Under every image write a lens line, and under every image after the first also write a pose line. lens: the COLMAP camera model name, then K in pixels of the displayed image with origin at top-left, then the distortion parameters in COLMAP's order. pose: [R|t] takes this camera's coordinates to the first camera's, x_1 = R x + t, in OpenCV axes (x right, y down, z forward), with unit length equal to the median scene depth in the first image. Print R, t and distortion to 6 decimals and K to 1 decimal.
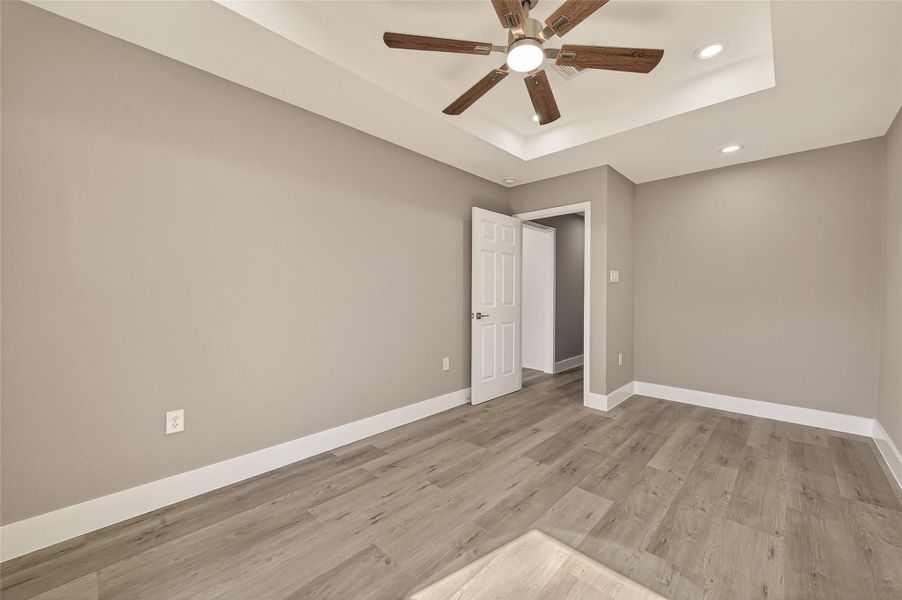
lens RADIAL K [[357.2, 0, 451.0], [0, 357.2, 300.0], [0, 0, 1]] dist [0.001853, -0.000050]
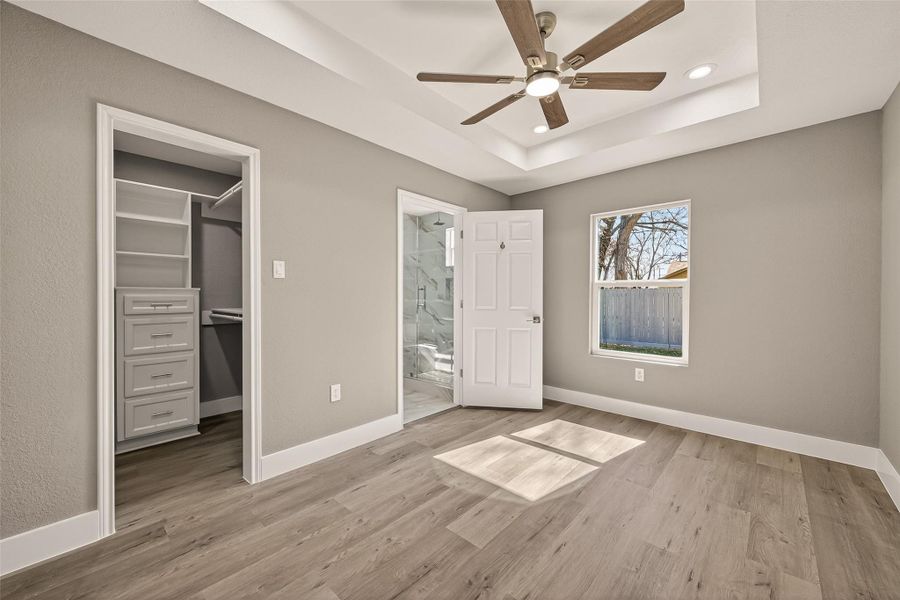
lens RADIAL K [[356.4, 0, 450.0], [0, 356.4, 300.0], [0, 0, 1]] dist [0.001853, -0.000050]
pose [[-0.999764, -0.003188, -0.021497, 0.480118], [-0.003929, 0.999396, 0.034534, -0.053347], [0.021374, 0.034611, -0.999172, 1.953386]]
